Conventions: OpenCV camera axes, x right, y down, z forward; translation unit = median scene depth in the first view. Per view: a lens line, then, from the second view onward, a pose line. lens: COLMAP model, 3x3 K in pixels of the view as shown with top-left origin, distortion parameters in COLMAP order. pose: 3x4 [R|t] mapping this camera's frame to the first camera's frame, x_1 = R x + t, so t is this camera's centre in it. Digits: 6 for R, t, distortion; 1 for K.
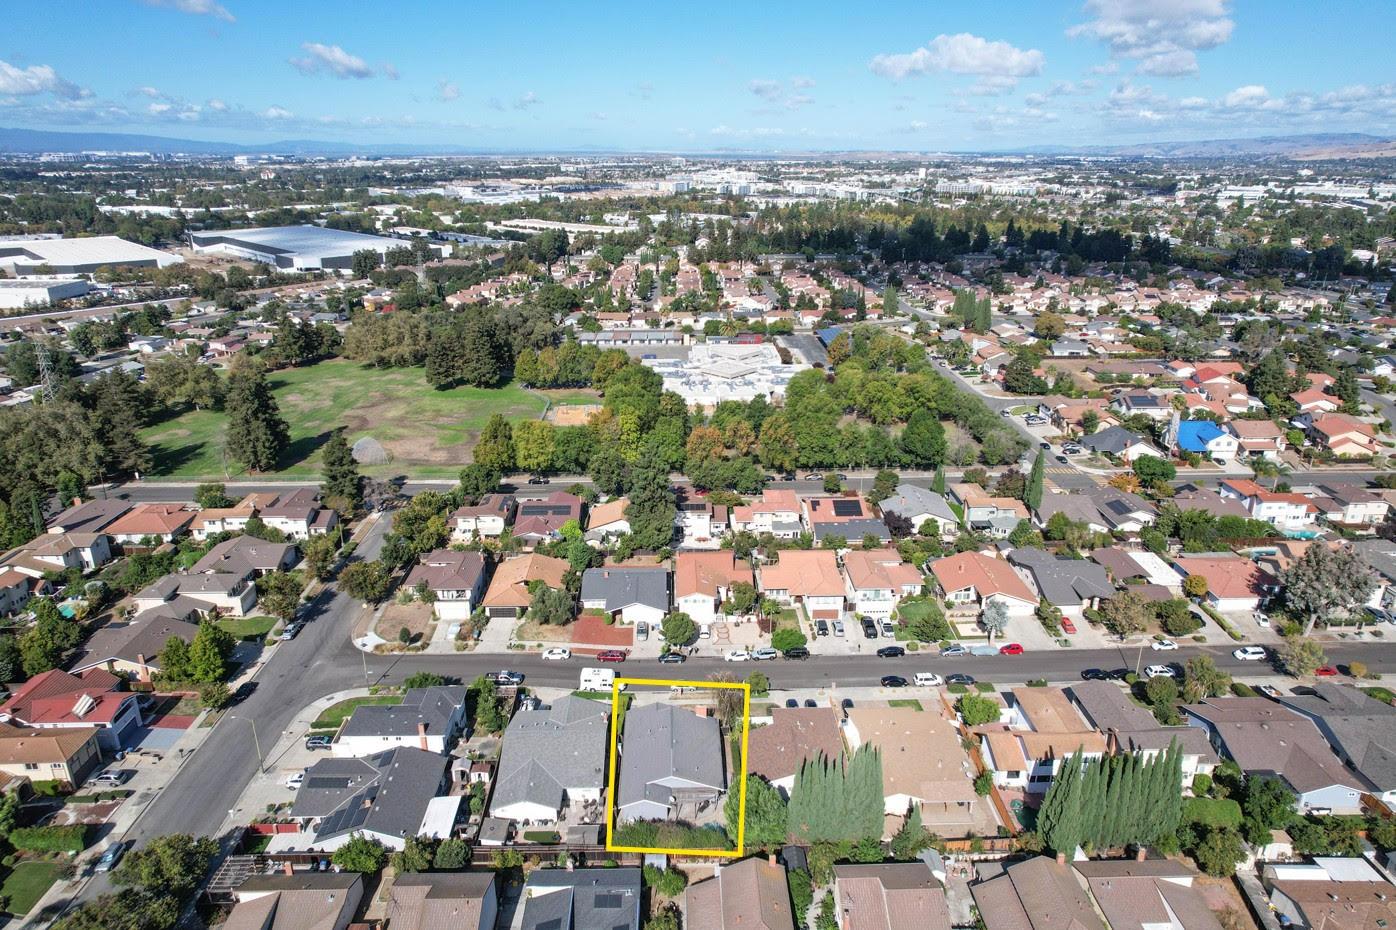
lens RADIAL K [[895.1, 0, 701.5], [0, 895.1, 395.7], [0, 0, 1]] dist [-0.057112, 0.045039]
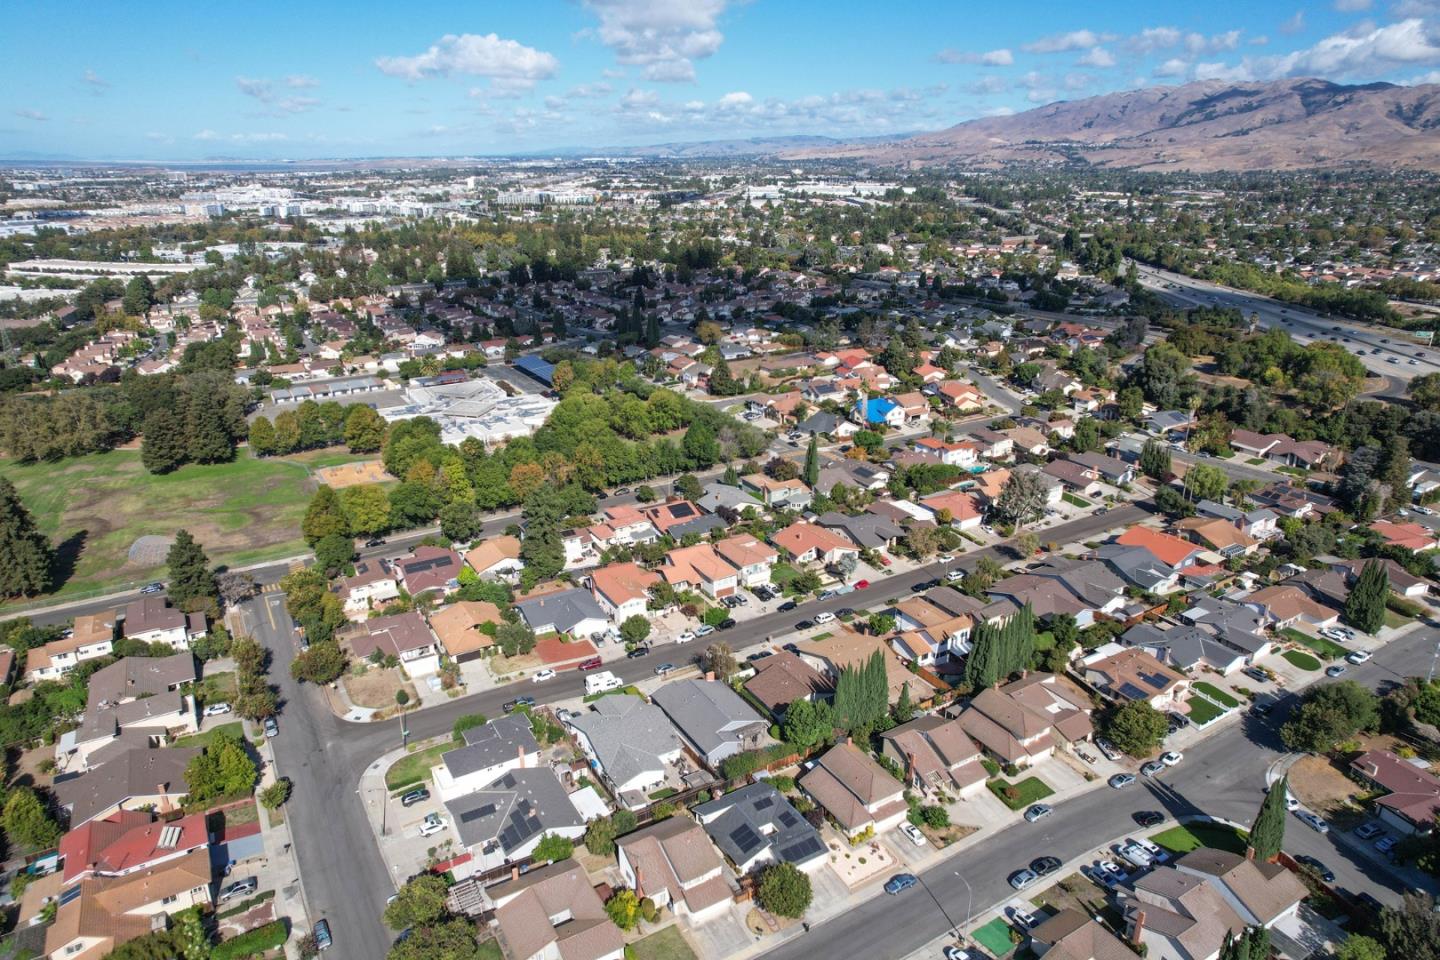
lens RADIAL K [[923.3, 0, 723.6], [0, 923.3, 408.6], [0, 0, 1]] dist [-0.057112, 0.045039]
pose [[0.873481, -0.132865, 0.468379, -0.333325], [0.133464, 0.990534, 0.032088, -0.038424], [-0.468208, 0.034483, 0.882945, -0.108514]]
